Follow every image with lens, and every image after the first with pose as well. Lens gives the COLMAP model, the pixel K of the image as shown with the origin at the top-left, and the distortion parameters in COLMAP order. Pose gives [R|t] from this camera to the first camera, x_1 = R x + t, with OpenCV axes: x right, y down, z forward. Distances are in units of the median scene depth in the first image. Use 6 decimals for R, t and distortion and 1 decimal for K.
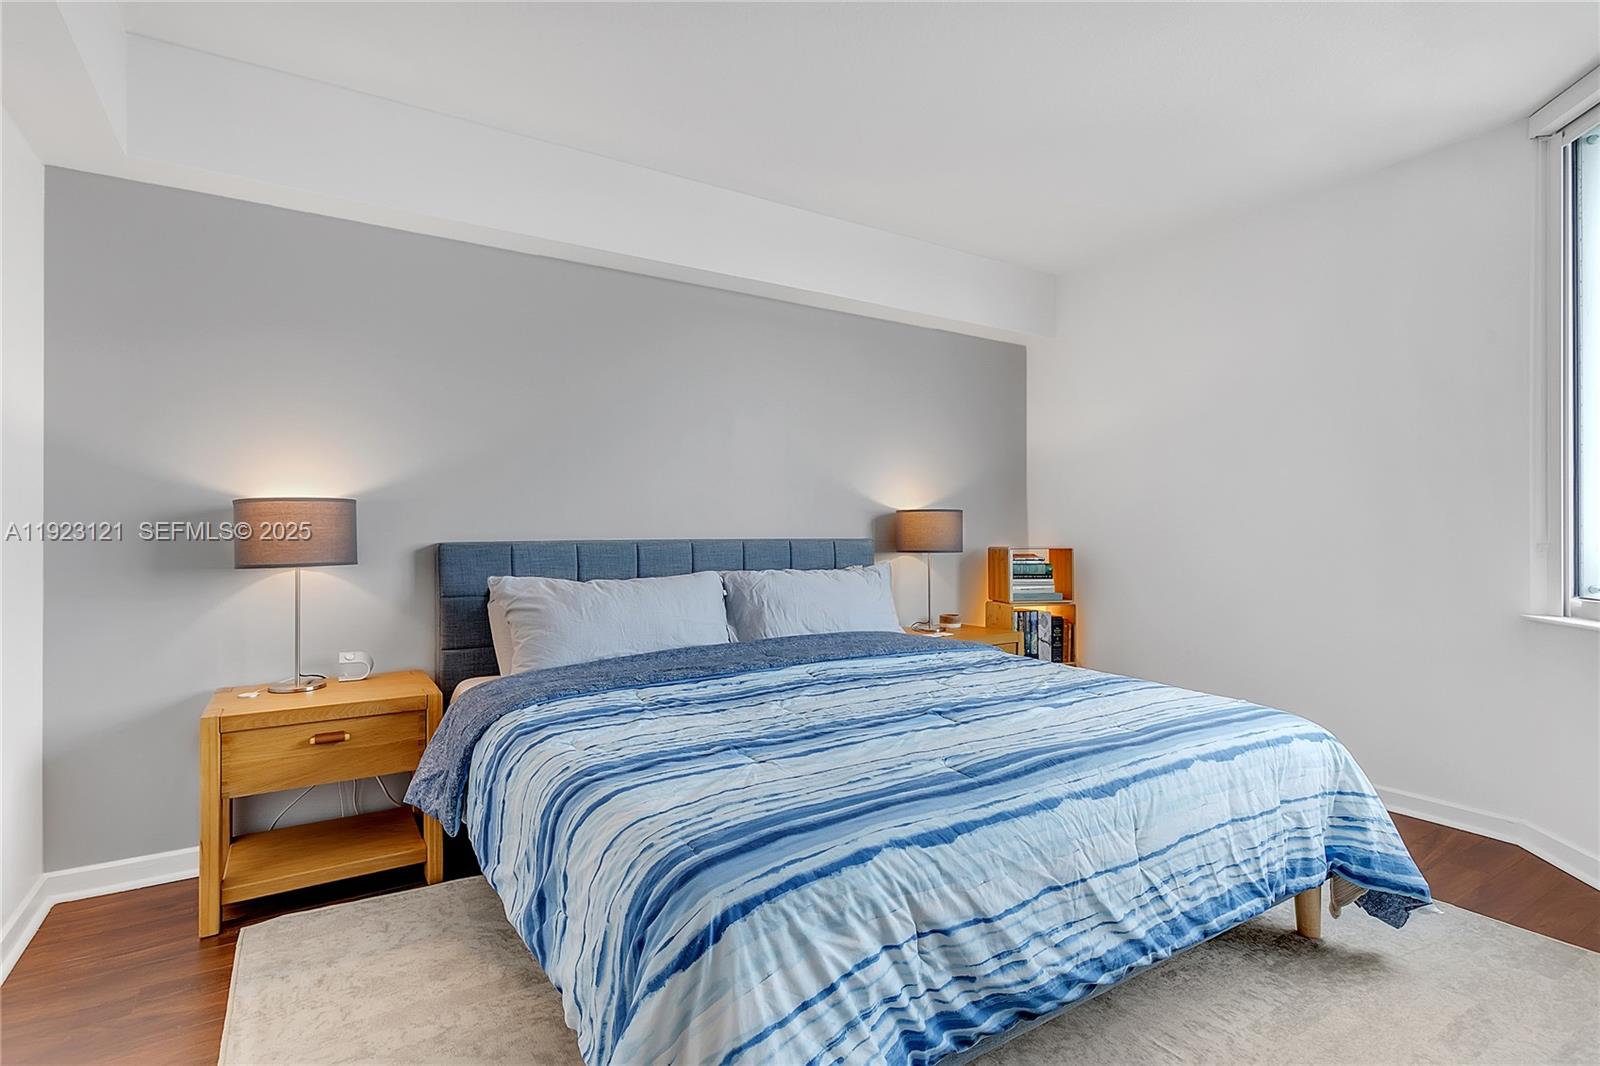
lens RADIAL K [[780.1, 0, 784.5], [0, 780.1, 525.7], [0, 0, 1]] dist [0.002462, 0.001142]
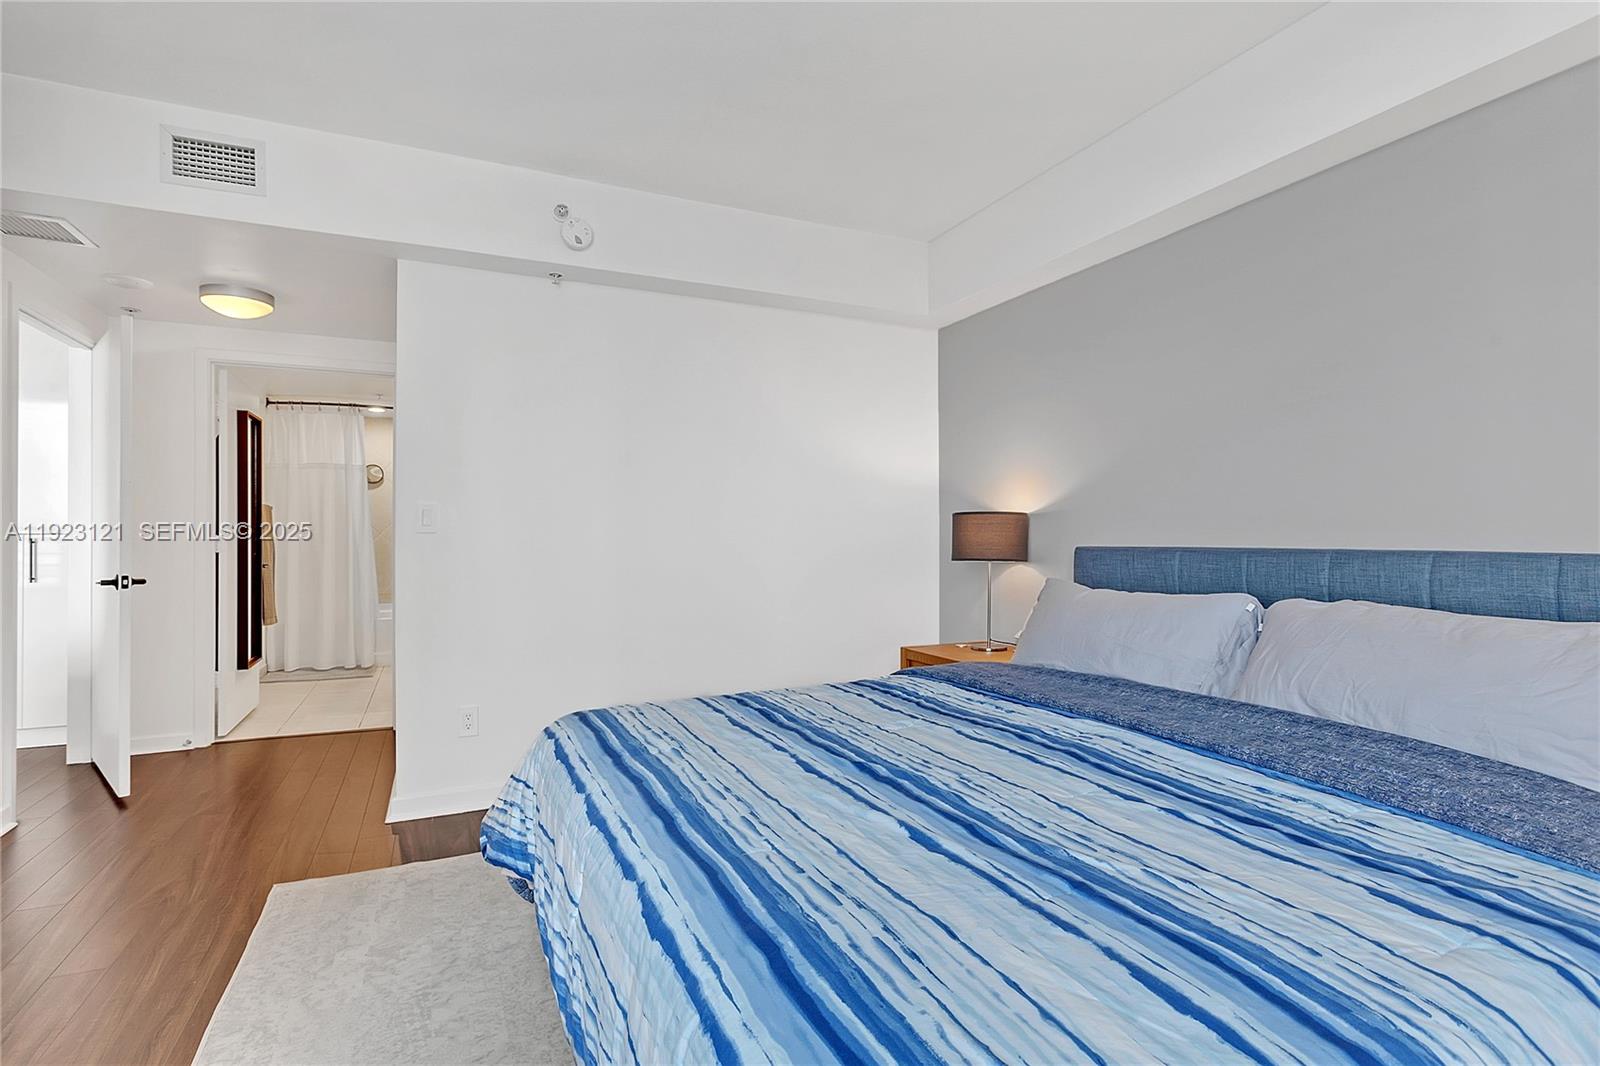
lens RADIAL K [[780.1, 0, 784.5], [0, 780.1, 525.7], [0, 0, 1]] dist [0.002462, 0.001142]
pose [[-0.149845, -0.008053, -0.988677, 0.873531], [0.005791, 0.999943, -0.009023, 0.000613], [0.988693, -0.007077, -0.149790, 0.916328]]
